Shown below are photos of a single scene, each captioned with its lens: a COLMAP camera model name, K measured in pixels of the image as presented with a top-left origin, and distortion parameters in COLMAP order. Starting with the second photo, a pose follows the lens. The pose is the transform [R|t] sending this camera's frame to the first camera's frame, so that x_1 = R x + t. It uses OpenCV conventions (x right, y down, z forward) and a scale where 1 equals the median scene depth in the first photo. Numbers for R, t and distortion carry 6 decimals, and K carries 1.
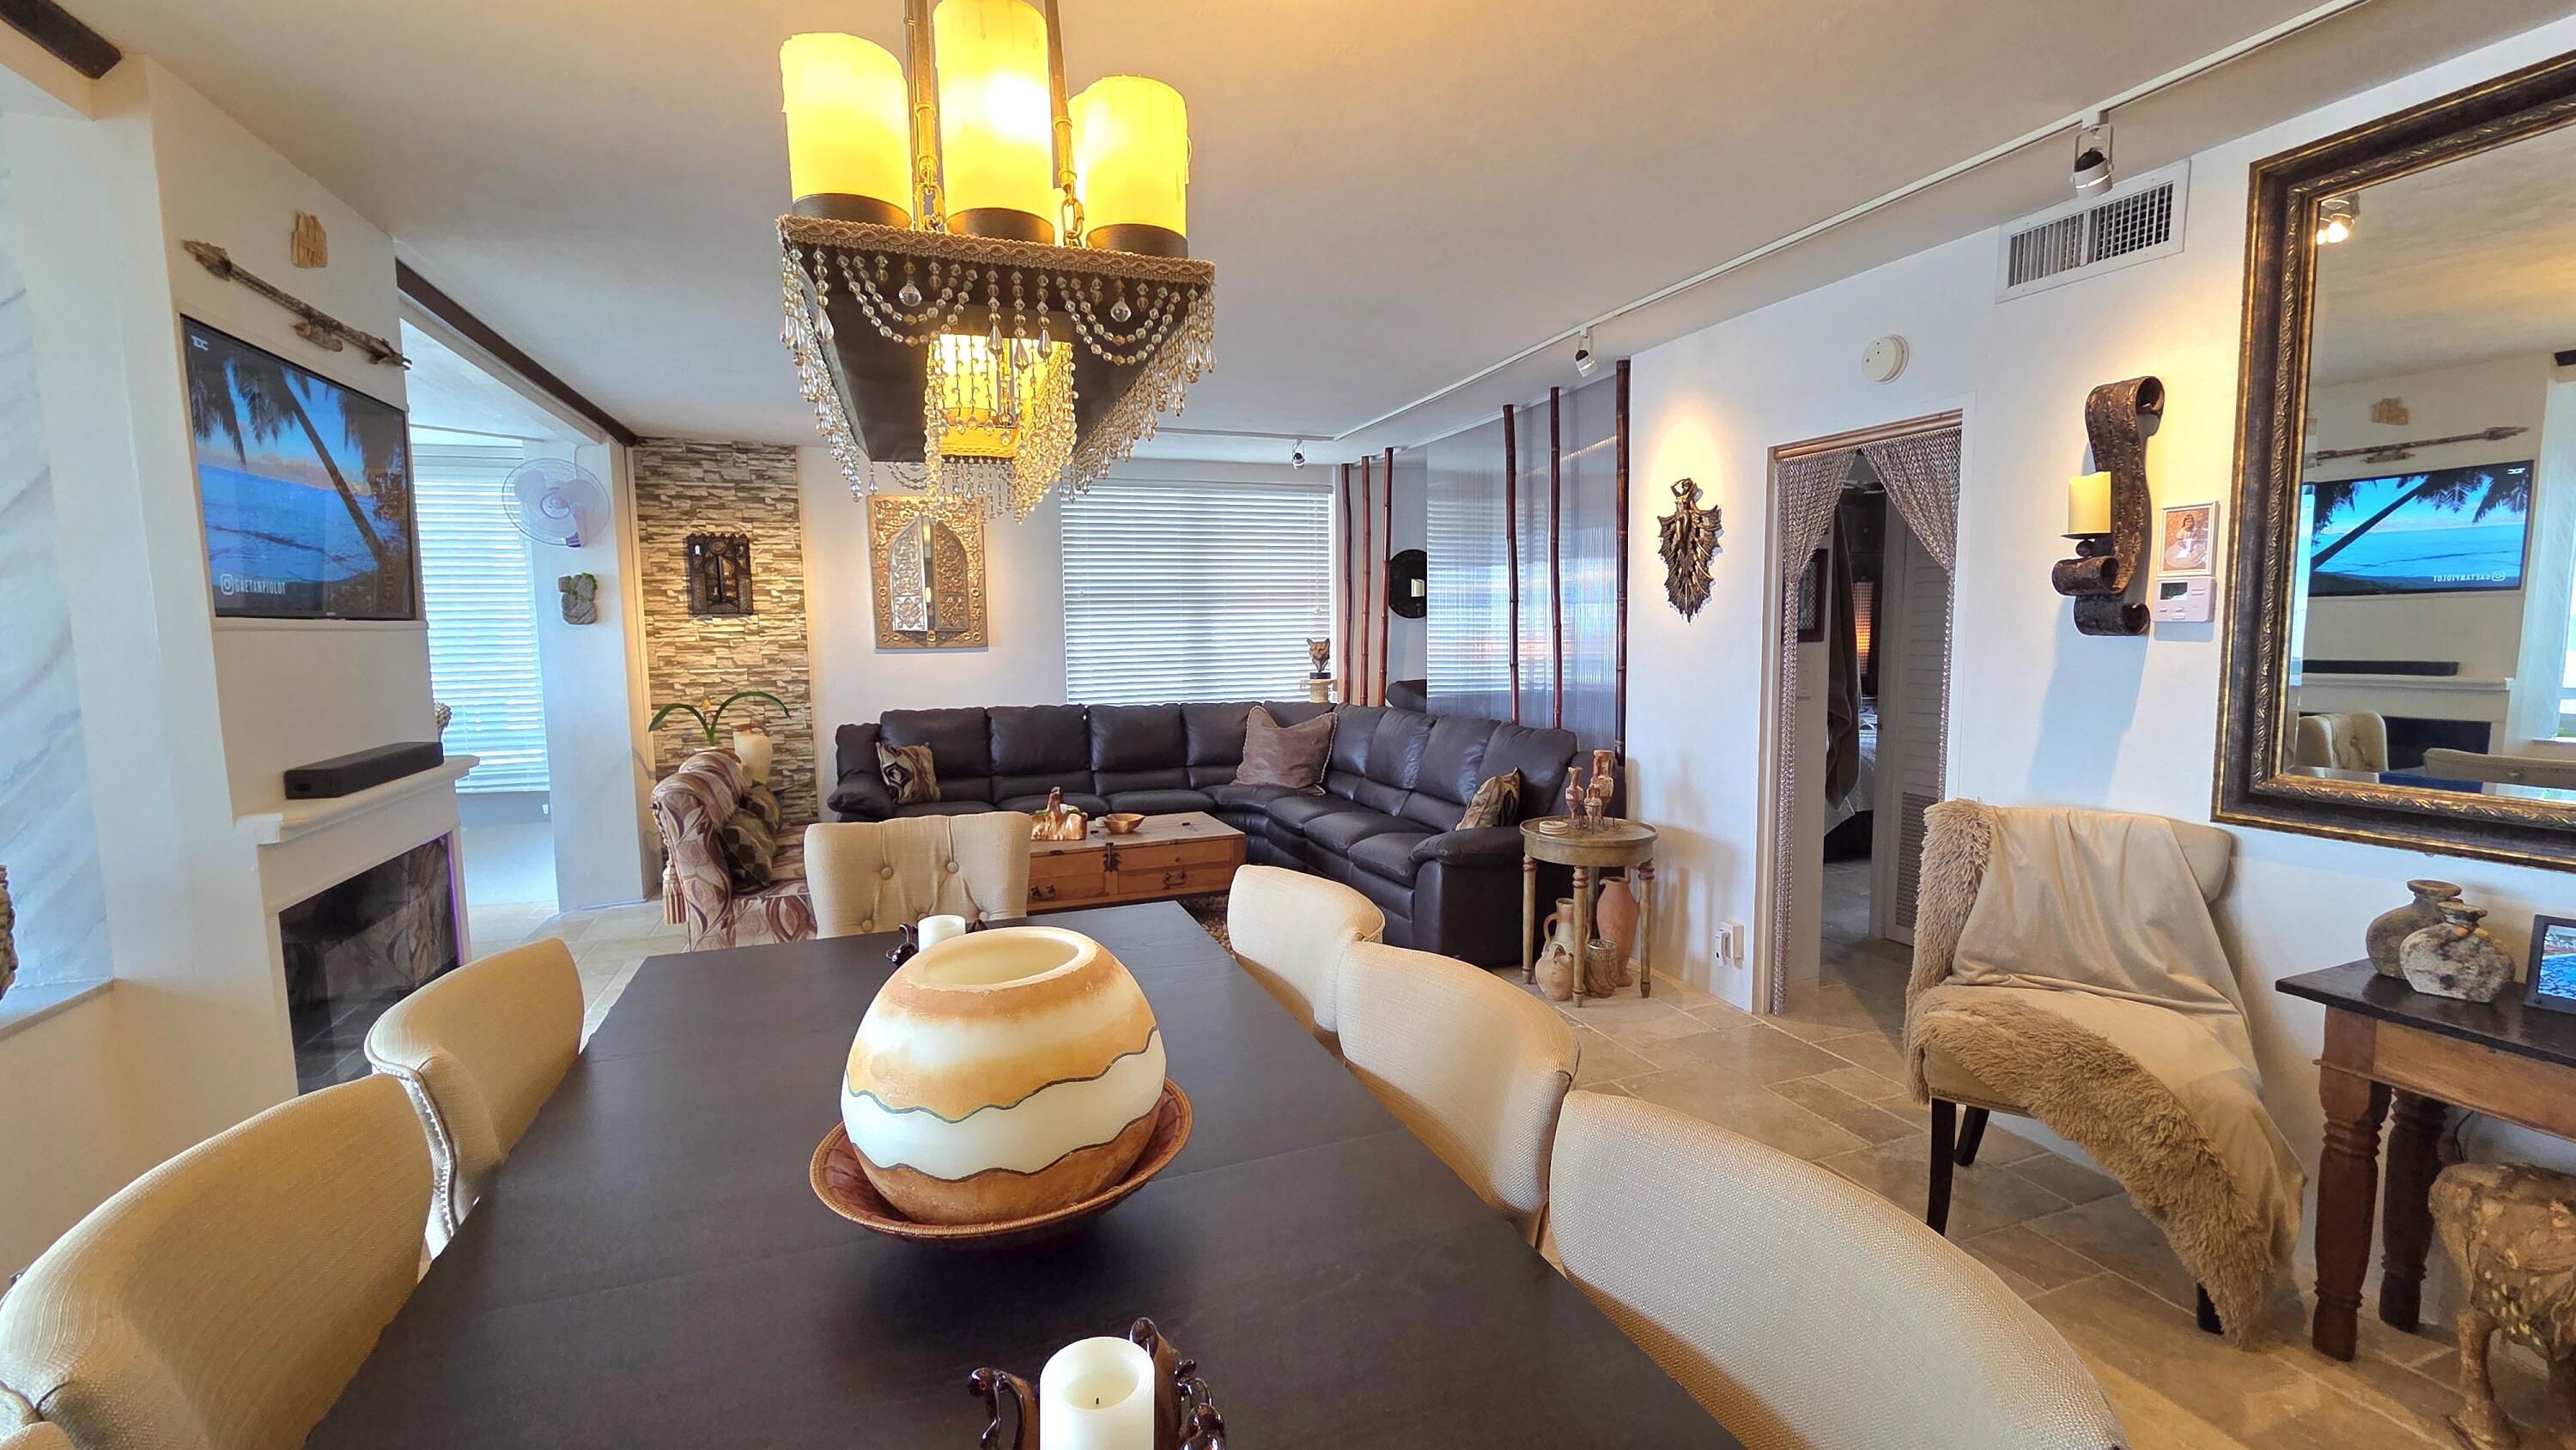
lens RADIAL K [[1073.5, 0, 1291.1], [0, 1073.5, 719.0], [0, 0, 1]] dist [-0.002445, -0.000017]
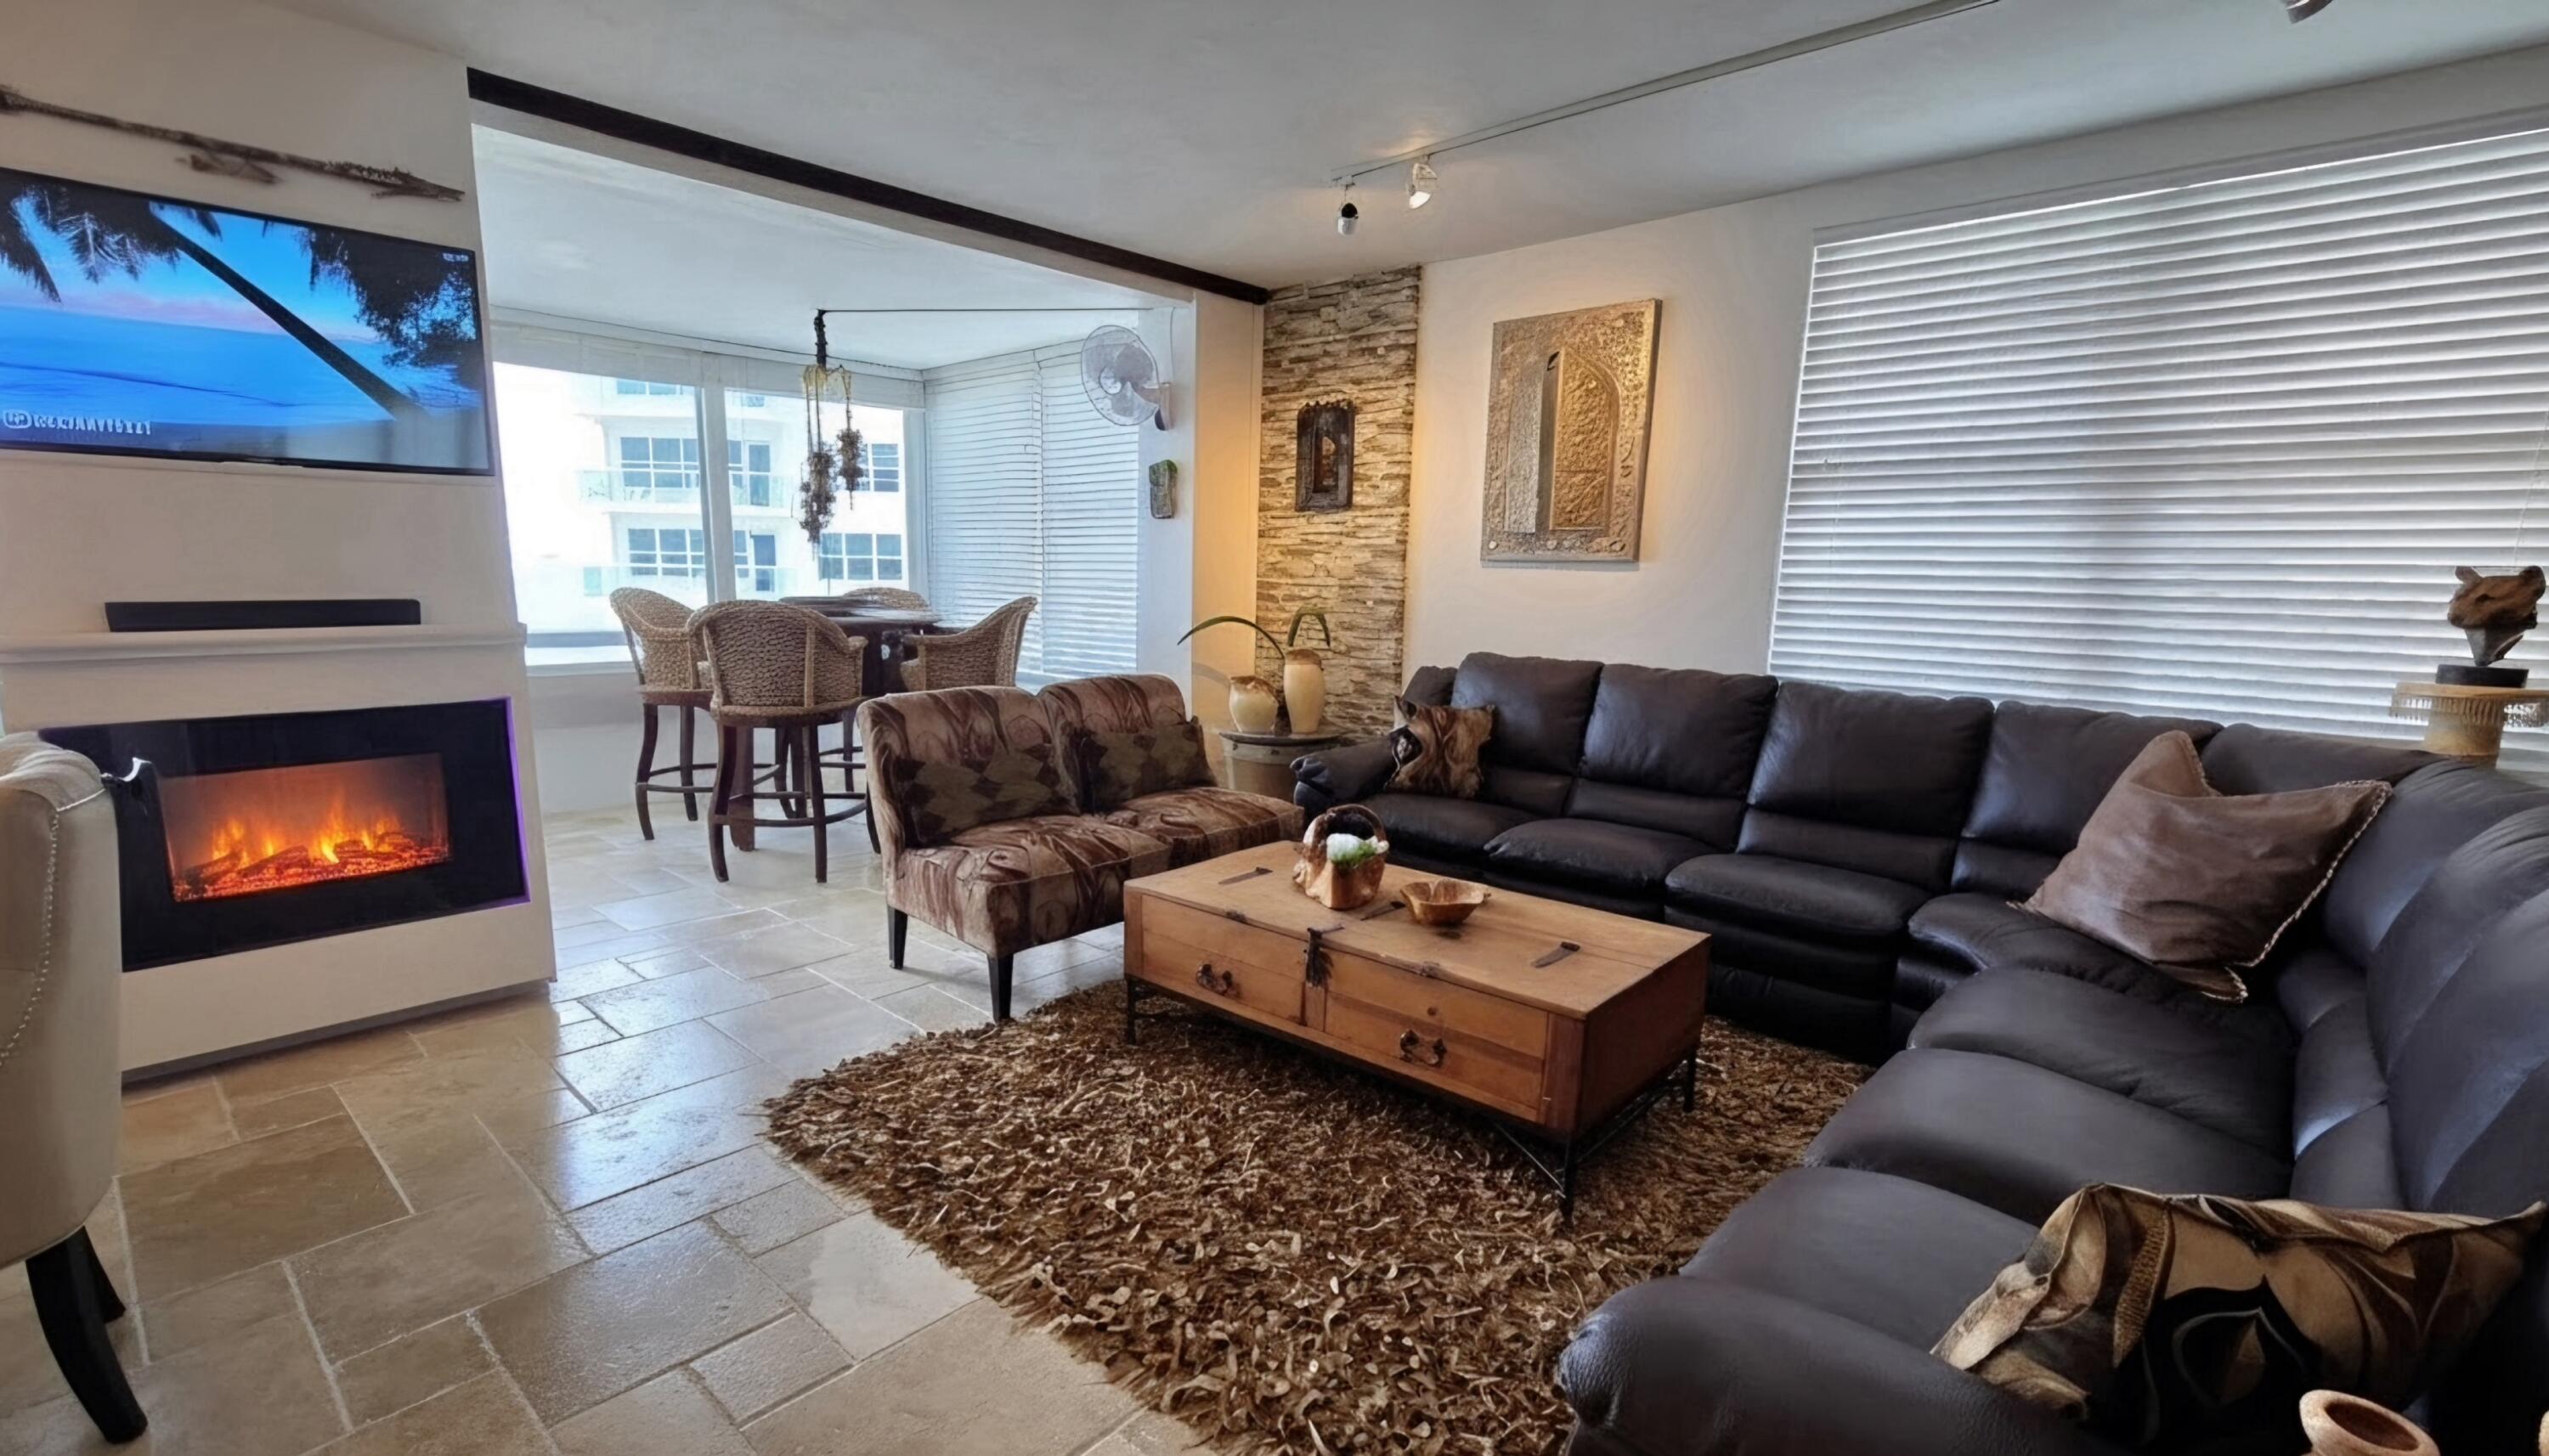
lens RADIAL K [[1136.8, 0, 1224.3], [0, 1136.8, 789.2], [0, 0, 1]] dist [0.002510, -0.001721]
pose [[0.432122, 0.195439, -0.880383, 0.217526], [-0.103707, 0.980527, 0.166768, -0.027946], [0.895832, 0.019238, 0.443976, 0.573246]]
